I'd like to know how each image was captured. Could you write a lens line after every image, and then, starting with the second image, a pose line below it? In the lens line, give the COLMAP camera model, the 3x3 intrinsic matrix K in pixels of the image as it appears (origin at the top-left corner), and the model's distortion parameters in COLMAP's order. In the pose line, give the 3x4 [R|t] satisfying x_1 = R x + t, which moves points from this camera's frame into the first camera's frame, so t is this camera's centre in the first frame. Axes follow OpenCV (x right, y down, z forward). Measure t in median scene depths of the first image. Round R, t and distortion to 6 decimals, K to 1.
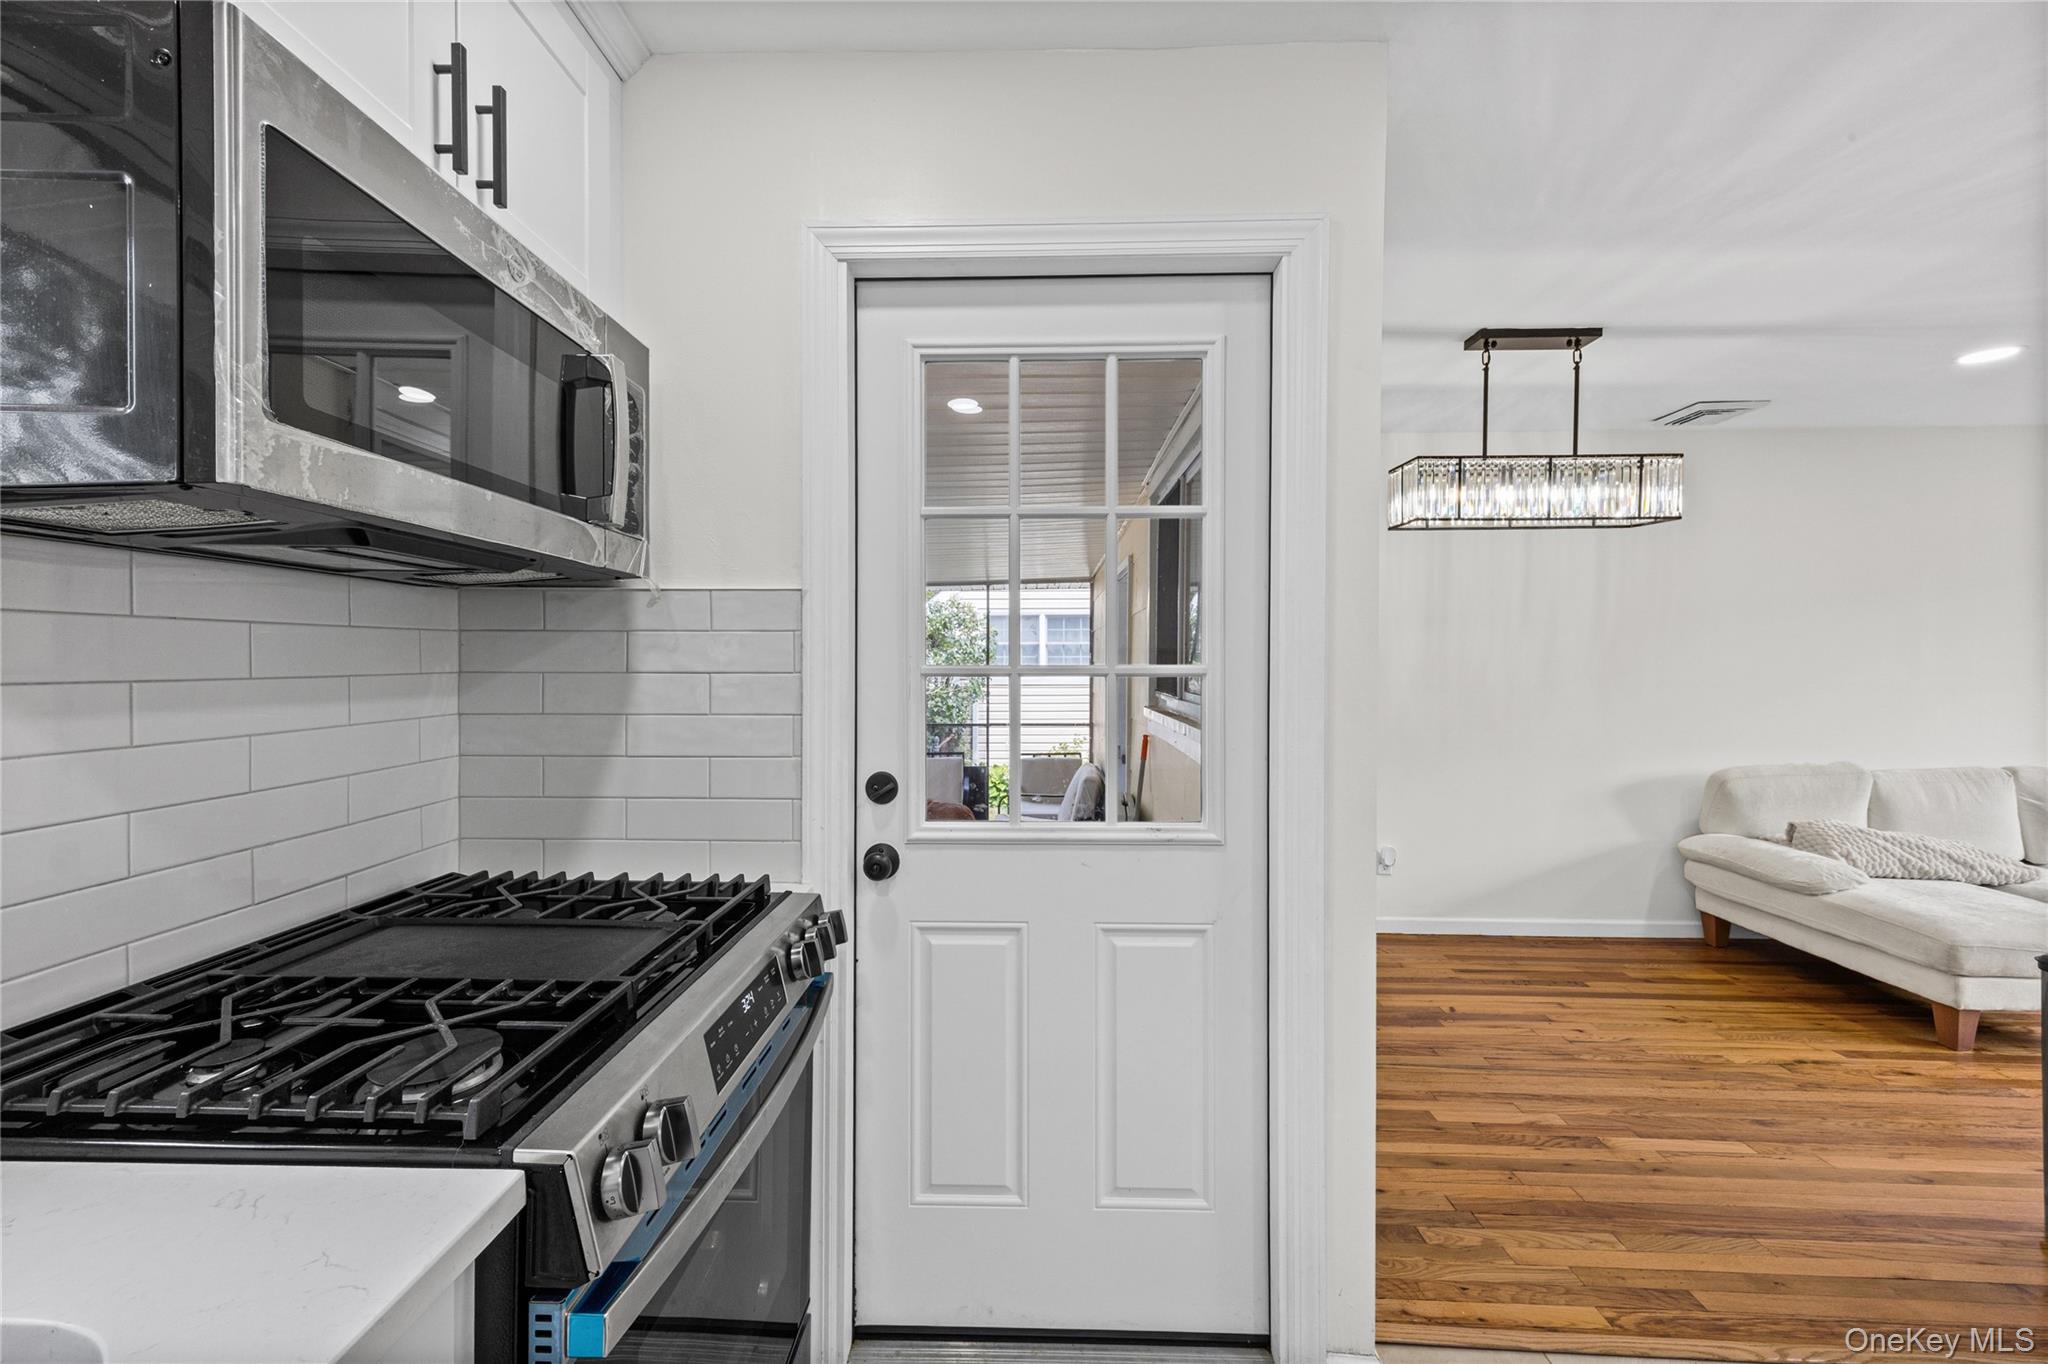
lens RADIAL K [[826.8, 0, 1025.6], [0, 826.8, 679.5], [0, 0, 1]] dist [0.011486, -0.001316]
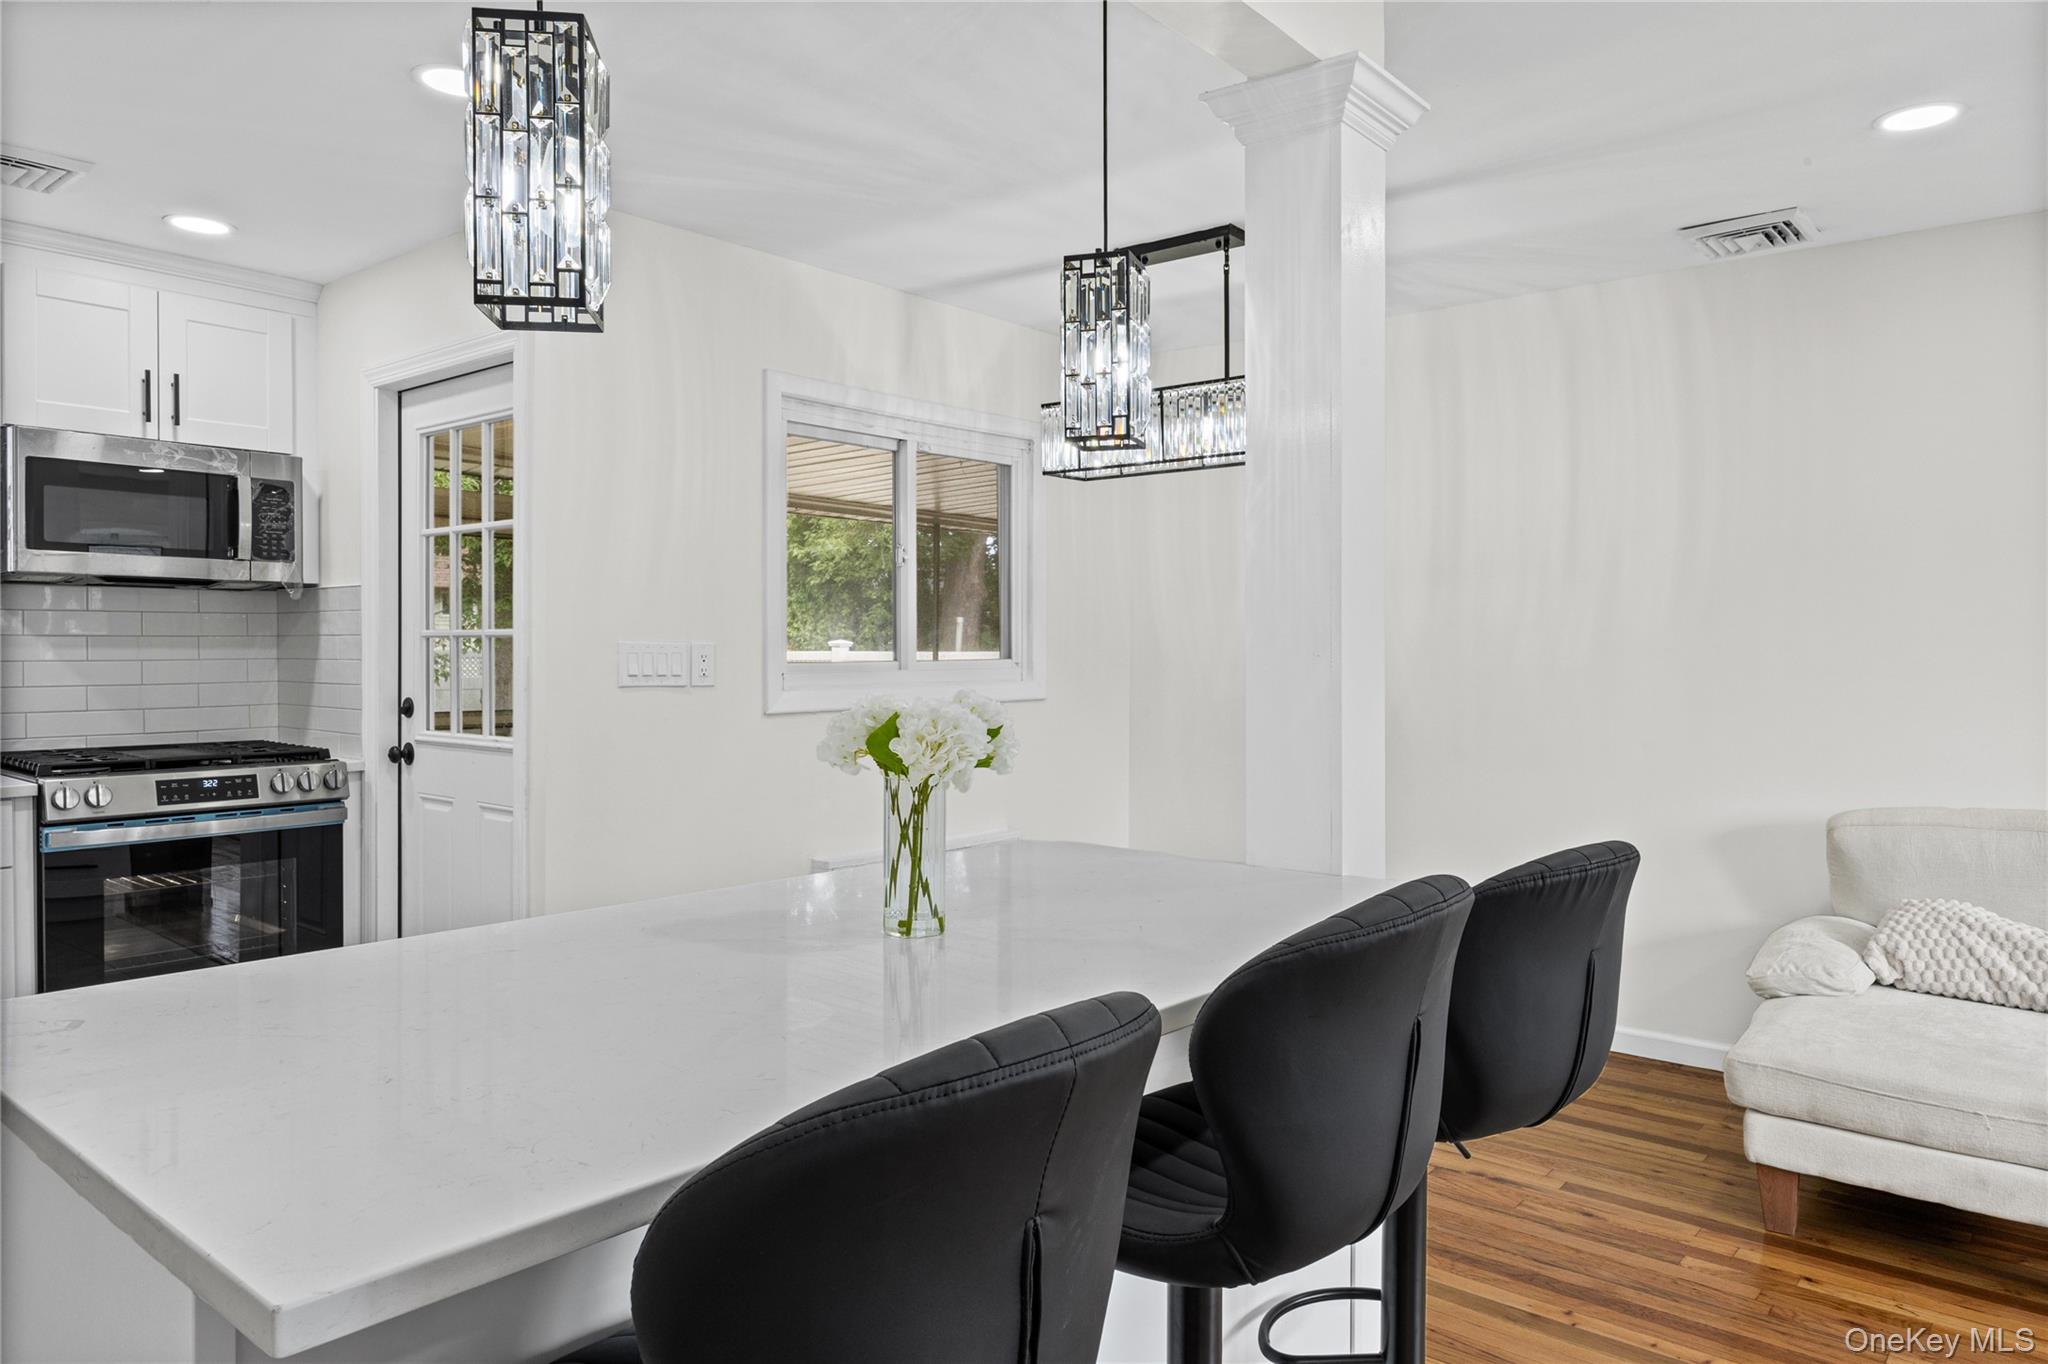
lens RADIAL K [[1350.5, 0, 1030.2], [0, 1350.5, 674.3], [0, 0, 1]] dist [-0.007381, 0.010266]
pose [[0.788474, 0.014358, -0.614901, 1.288496], [-0.015559, 0.999873, 0.003395, 0.021226], [0.614871, 0.006890, 0.788597, -0.169179]]
